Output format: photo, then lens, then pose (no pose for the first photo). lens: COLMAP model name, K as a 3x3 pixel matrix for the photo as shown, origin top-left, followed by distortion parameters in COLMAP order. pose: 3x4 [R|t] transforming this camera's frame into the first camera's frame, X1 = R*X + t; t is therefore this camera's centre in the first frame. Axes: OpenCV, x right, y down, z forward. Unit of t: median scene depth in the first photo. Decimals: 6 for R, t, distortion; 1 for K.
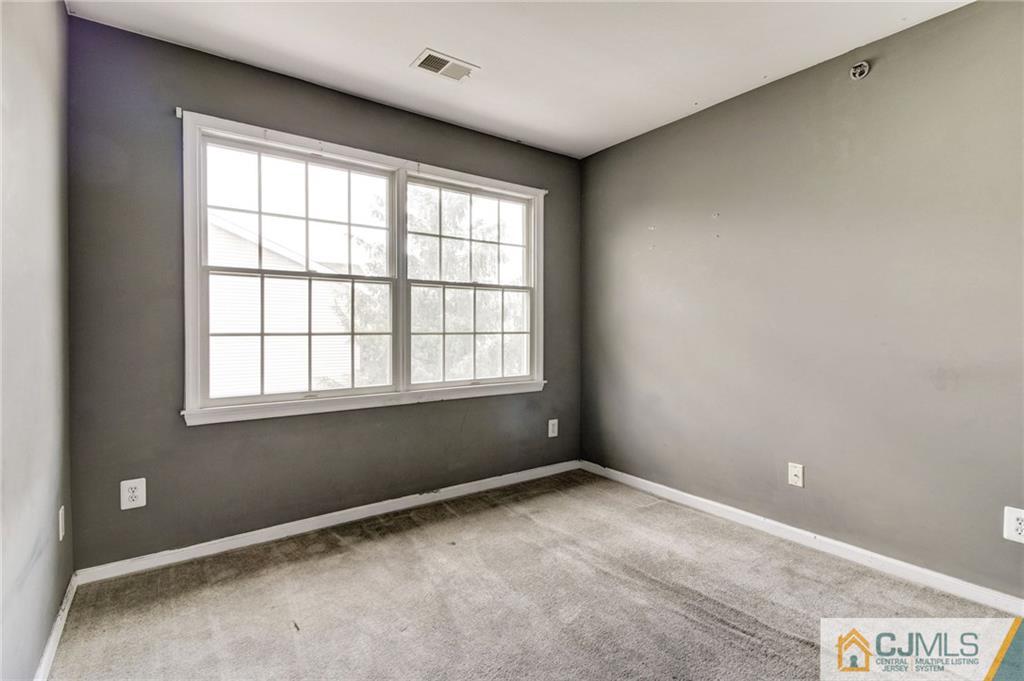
lens RADIAL K [[492.5, 0, 512.8], [0, 492.5, 336.8], [0, 0, 1]] dist [0.013313, -0.004918]
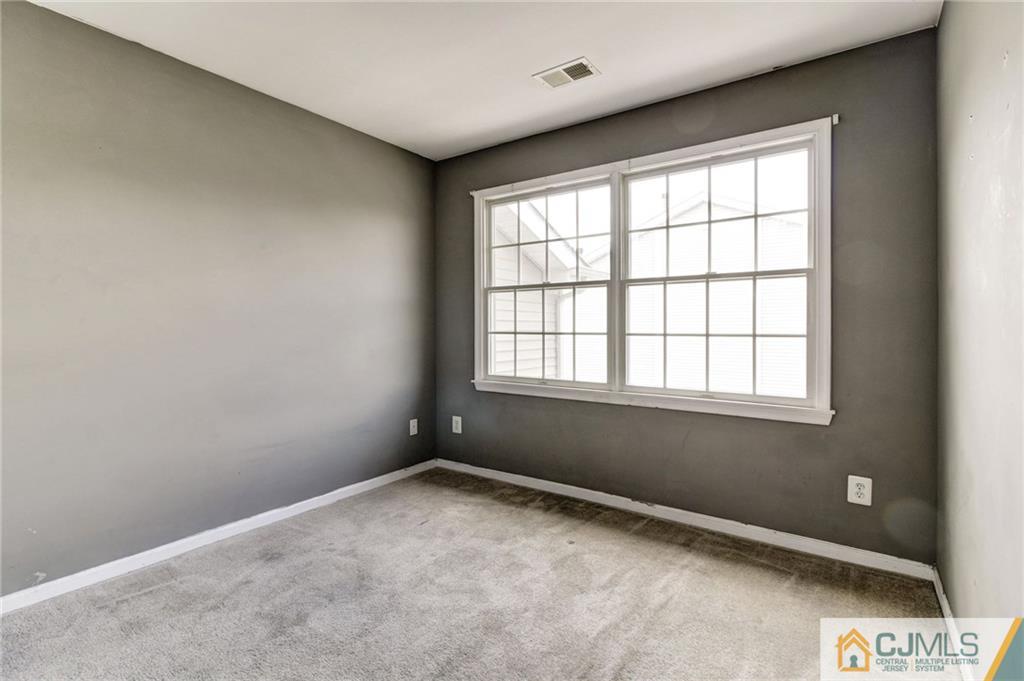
lens RADIAL K [[492.5, 0, 520.7], [0, 492.5, 336.4], [0, 0, 1]] dist [0.013313, -0.004918]
pose [[0.307784, 0.015883, -0.951324, 0.679200], [-0.020647, 0.999737, 0.010012, -0.007763], [0.951232, 0.016561, 0.308031, 0.499889]]
